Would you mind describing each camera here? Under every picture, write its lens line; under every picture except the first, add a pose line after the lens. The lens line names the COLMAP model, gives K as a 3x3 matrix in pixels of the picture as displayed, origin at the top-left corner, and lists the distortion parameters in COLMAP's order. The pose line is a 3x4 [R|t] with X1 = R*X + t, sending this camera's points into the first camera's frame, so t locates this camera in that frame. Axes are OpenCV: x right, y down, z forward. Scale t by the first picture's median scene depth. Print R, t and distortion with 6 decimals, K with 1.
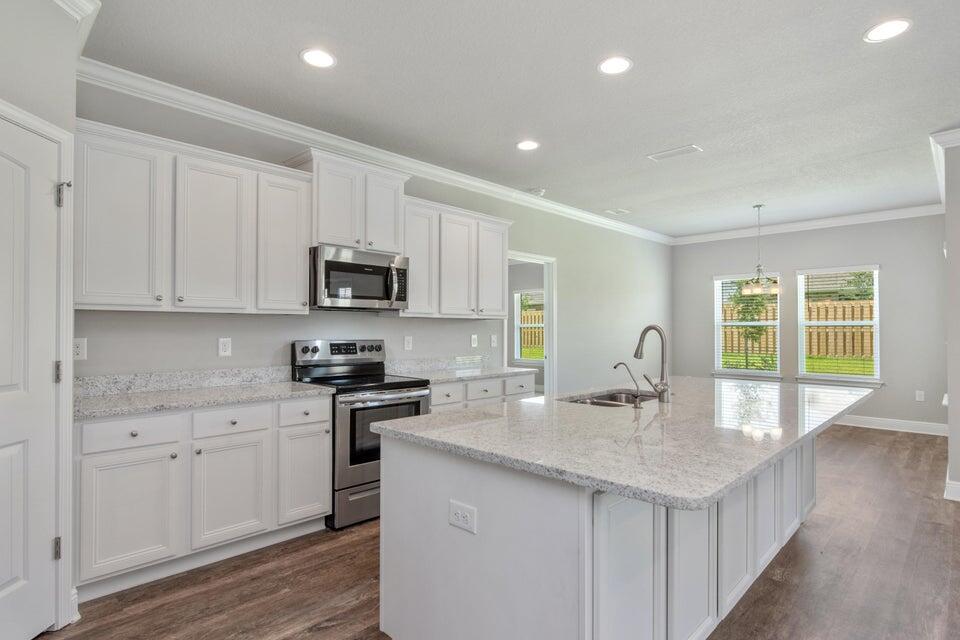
lens RADIAL K [[511.4, 0, 486.4], [0, 511.4, 322.4], [0, 0, 1]] dist [-0.010546, -0.000983]
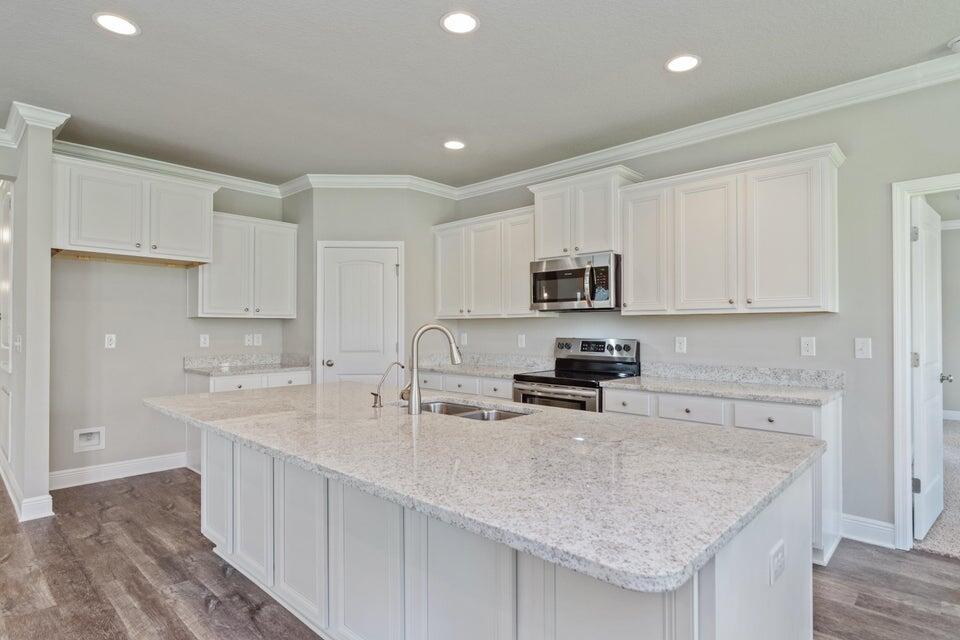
lens RADIAL K [[511.4, 0, 480.0], [0, 511.4, 317.3], [0, 0, 1]] dist [-0.010546, -0.000983]
pose [[0.003119, -0.026133, -0.999654, 0.813615], [0.013135, 0.999573, -0.026090, 0.014851], [0.999909, -0.013049, 0.003461, 0.761243]]
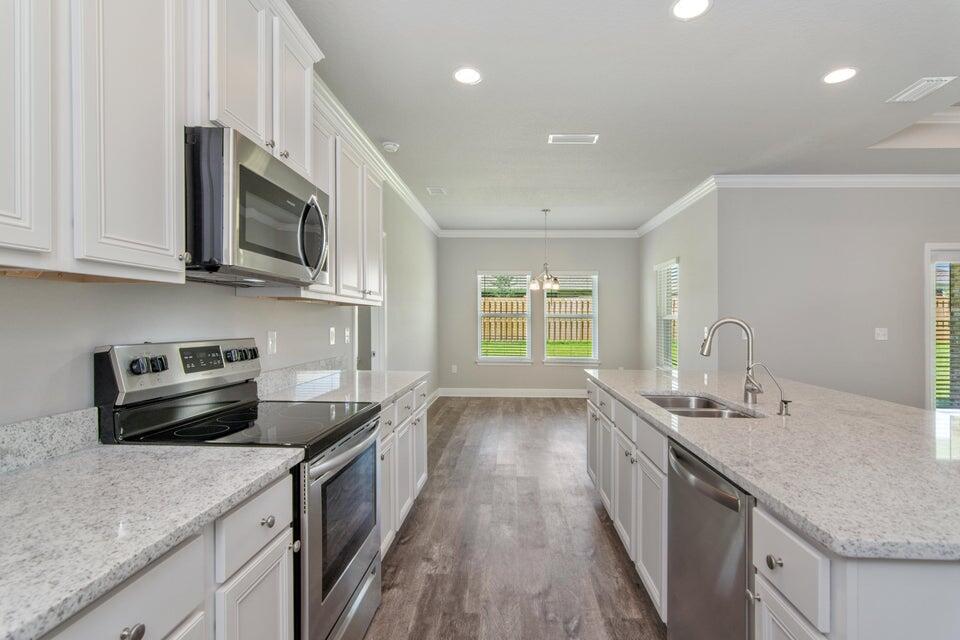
lens RADIAL K [[464.8, 0, 499.1], [0, 464.8, 323.2], [0, 0, 1]] dist [0.002942, 0.002399]
pose [[0.748508, -0.000329, 0.663126, -0.365964], [-0.015097, 0.999732, 0.017537, 0.005116], [-0.662954, -0.023138, 0.748302, 0.477948]]
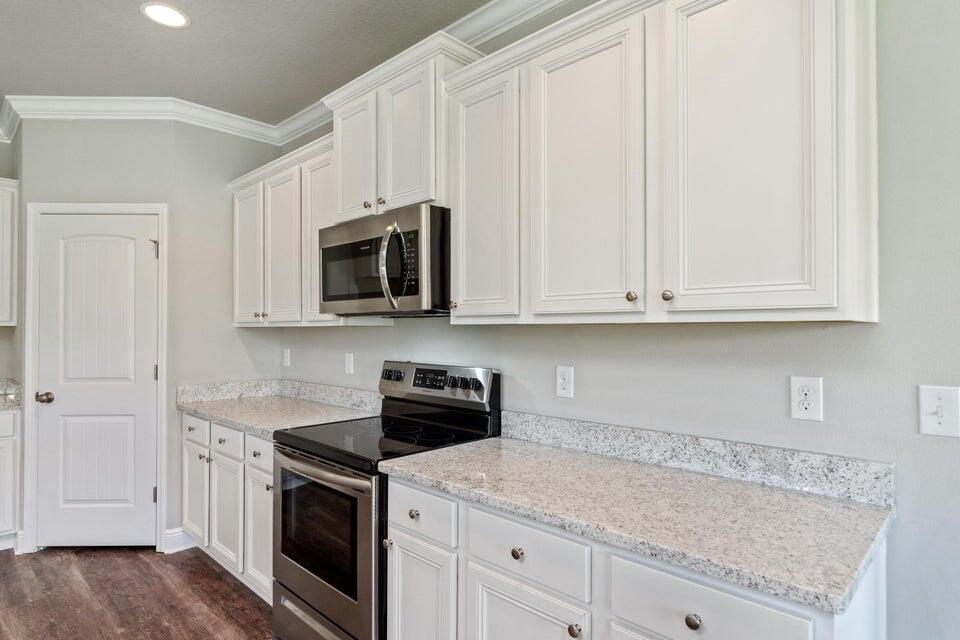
lens RADIAL K [[511.4, 0, 484.2], [0, 511.4, 329.6], [0, 0, 1]] dist [-0.010546, -0.000983]
pose [[0.008322, -0.010010, -0.999915, 0.341585], [0.009681, 0.999904, -0.009930, -0.000891], [0.999919, -0.009598, 0.008418, 1.067940]]
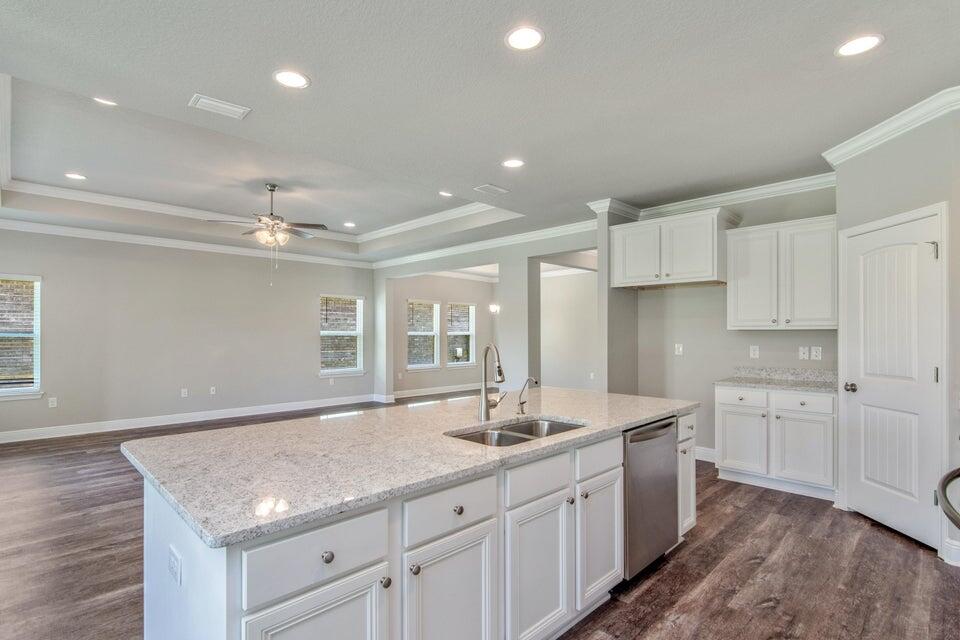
lens RADIAL K [[473.1, 0, 480.0], [0, 473.1, 332.6], [0, 0, 1]] dist [0.001274, -0.000404]
pose [[-0.999495, -0.001083, 0.031757, 0.222141], [-0.001570, 0.999881, -0.015325, 0.000706], [-0.031736, -0.015367, -0.999378, 1.319441]]
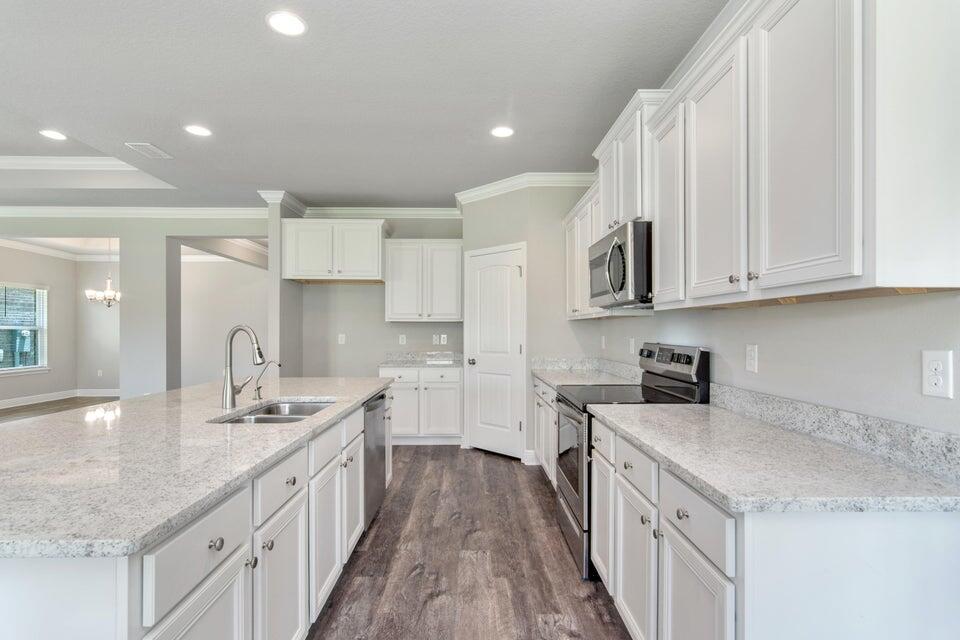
lens RADIAL K [[464.8, 0, 476.6], [0, 464.8, 330.8], [0, 0, 1]] dist [0.002942, 0.002399]
pose [[-0.721814, -0.003109, -0.692080, 0.415736], [0.006834, 0.999909, -0.011619, 0.020806], [0.692053, -0.013116, -0.721727, 1.318787]]
